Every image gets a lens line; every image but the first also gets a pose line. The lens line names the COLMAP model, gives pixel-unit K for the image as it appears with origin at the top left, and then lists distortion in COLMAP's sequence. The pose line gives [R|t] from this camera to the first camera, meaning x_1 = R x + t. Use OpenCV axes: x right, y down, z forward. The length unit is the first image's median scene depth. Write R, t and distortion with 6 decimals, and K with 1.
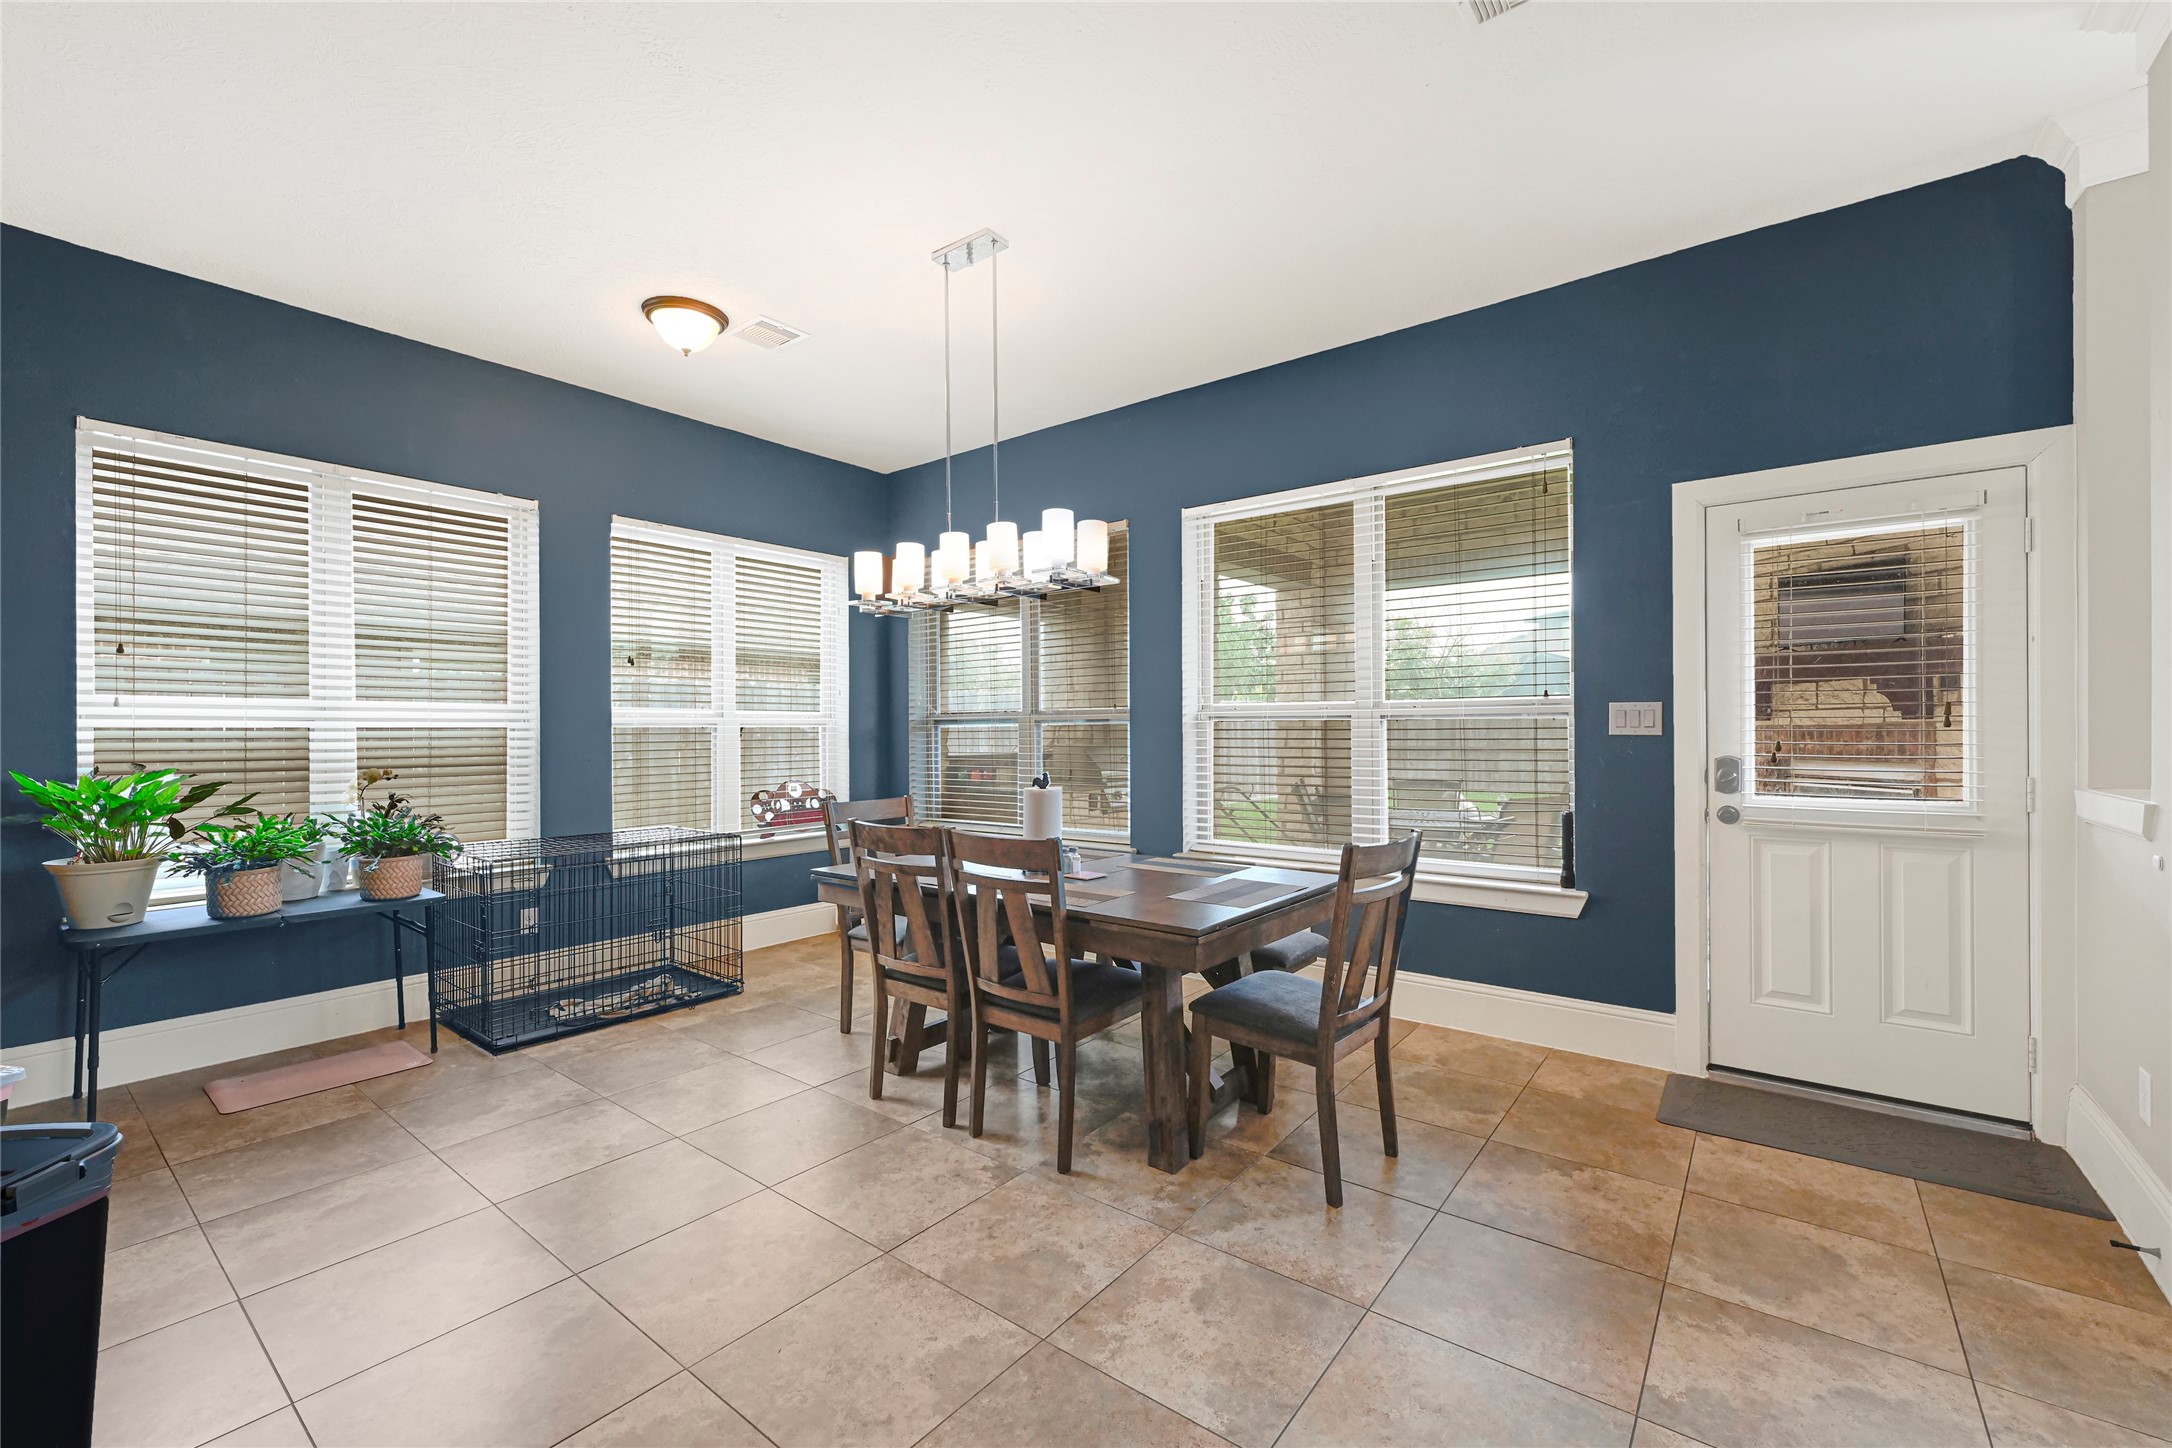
lens RADIAL K [[892.2, 0, 1086.0], [0, 892.2, 724.0], [0, 0, 1]] dist [-0.000176, -0.000006]
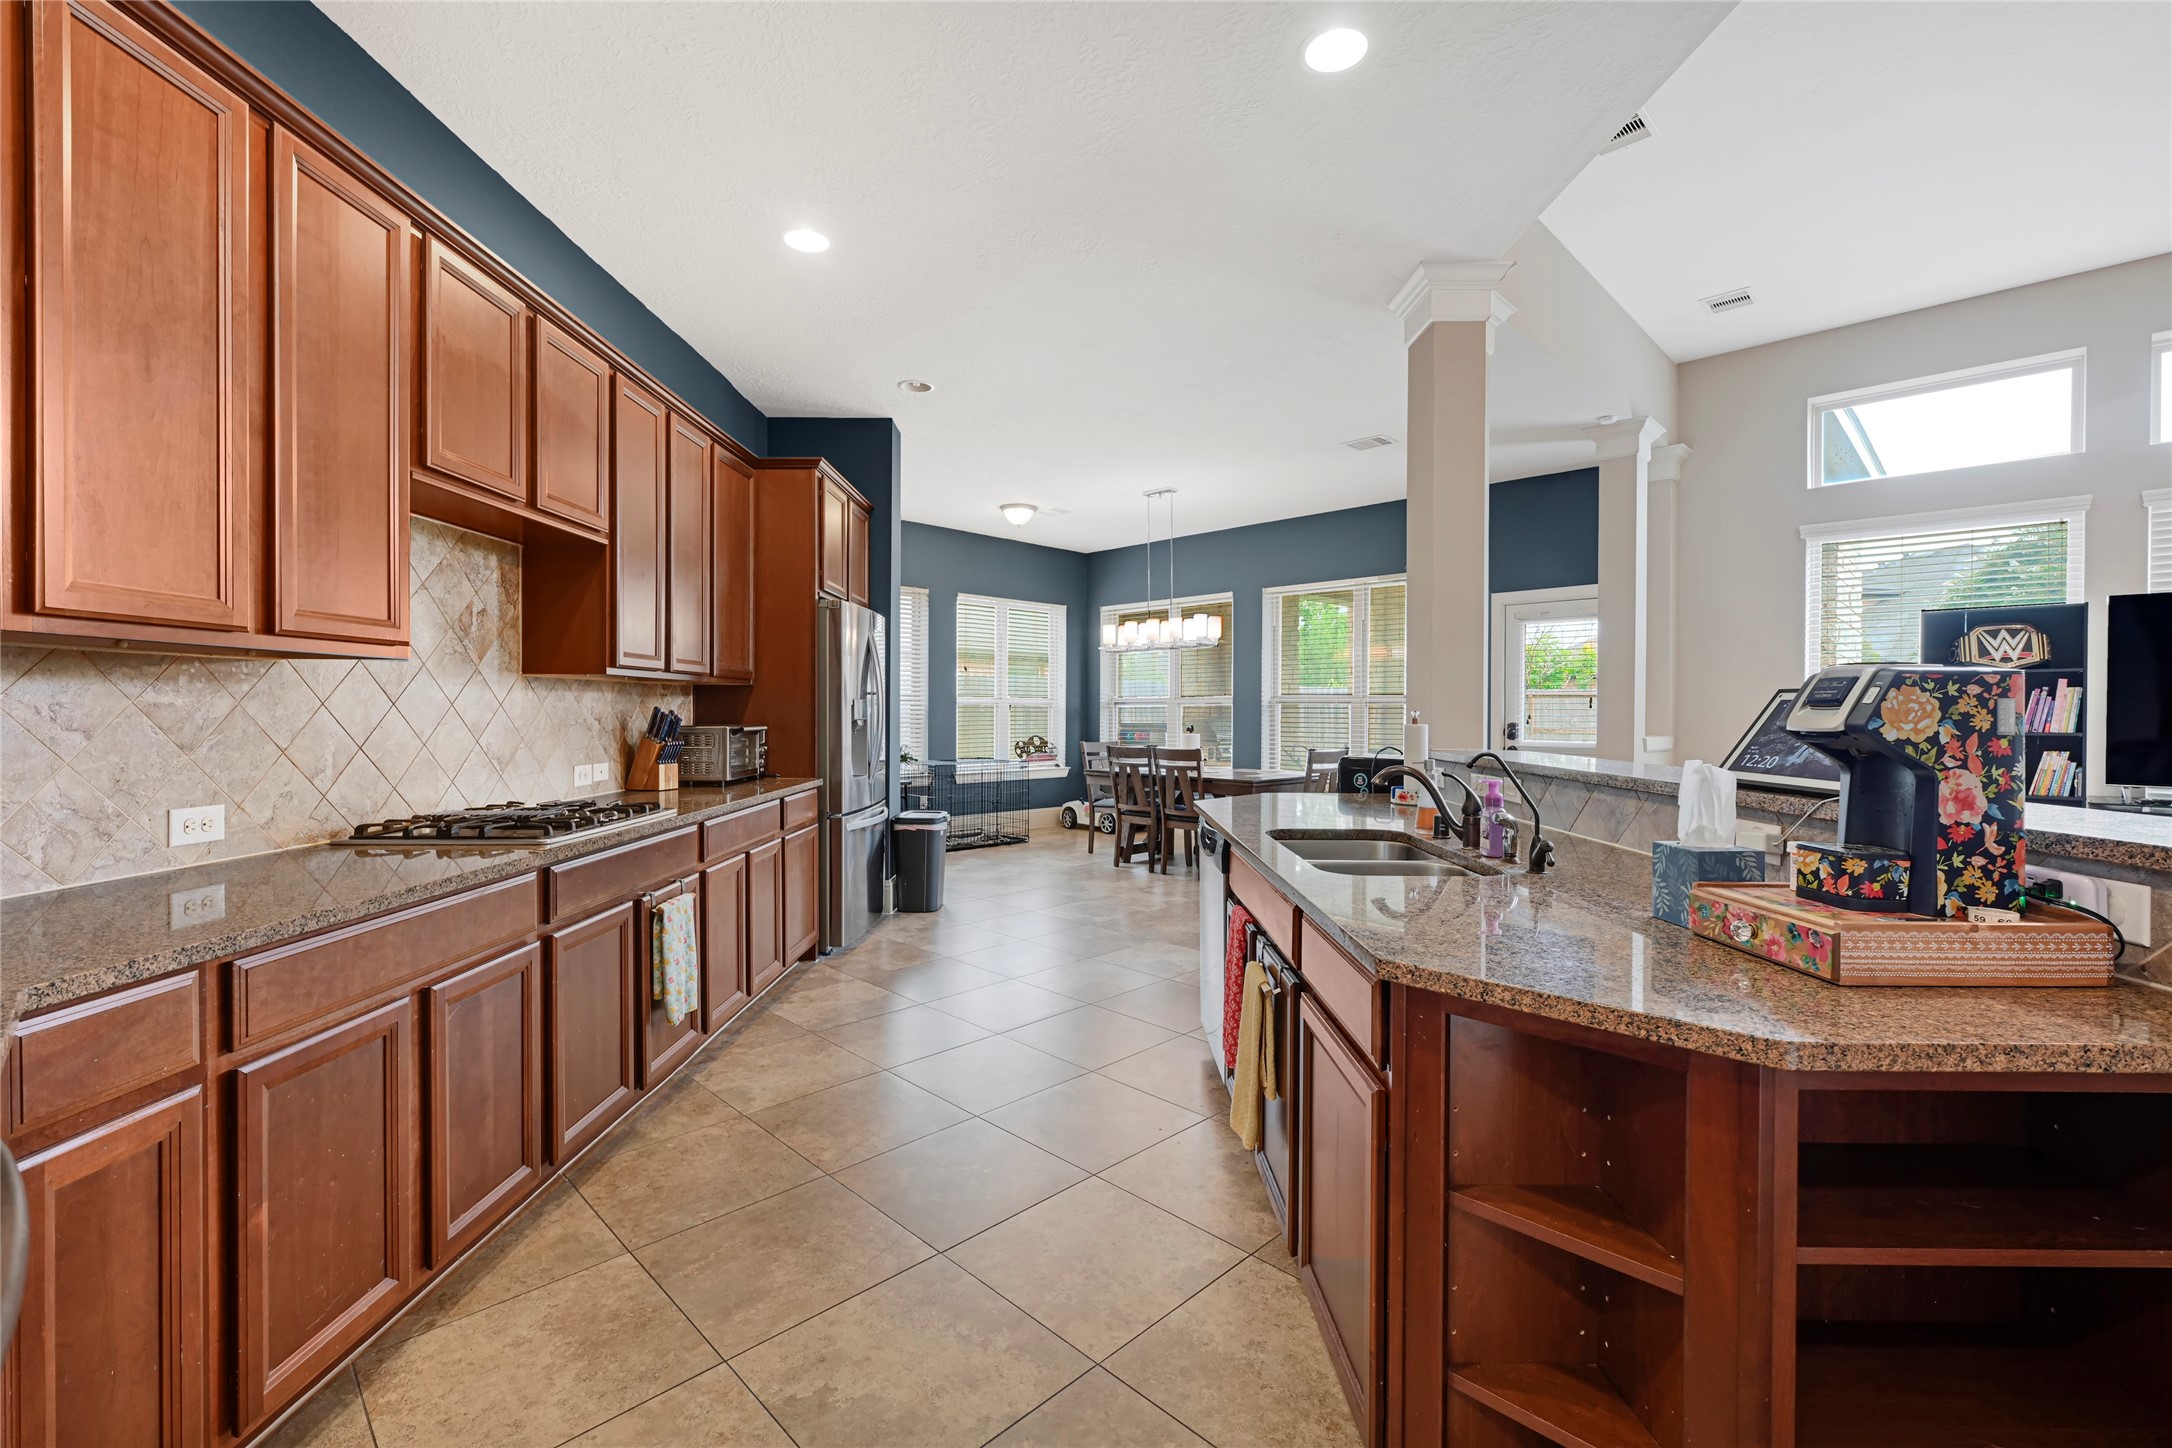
lens RADIAL K [[922.8, 0, 1086.0], [0, 922.8, 724.0], [0, 0, 1]] dist [0.000587, 0.000005]
pose [[0.992730, 0.011837, -0.119780, -0.030354], [-0.009569, 0.999764, 0.019493, 0.005769], [0.119983, -0.018205, 0.992609, -1.219302]]
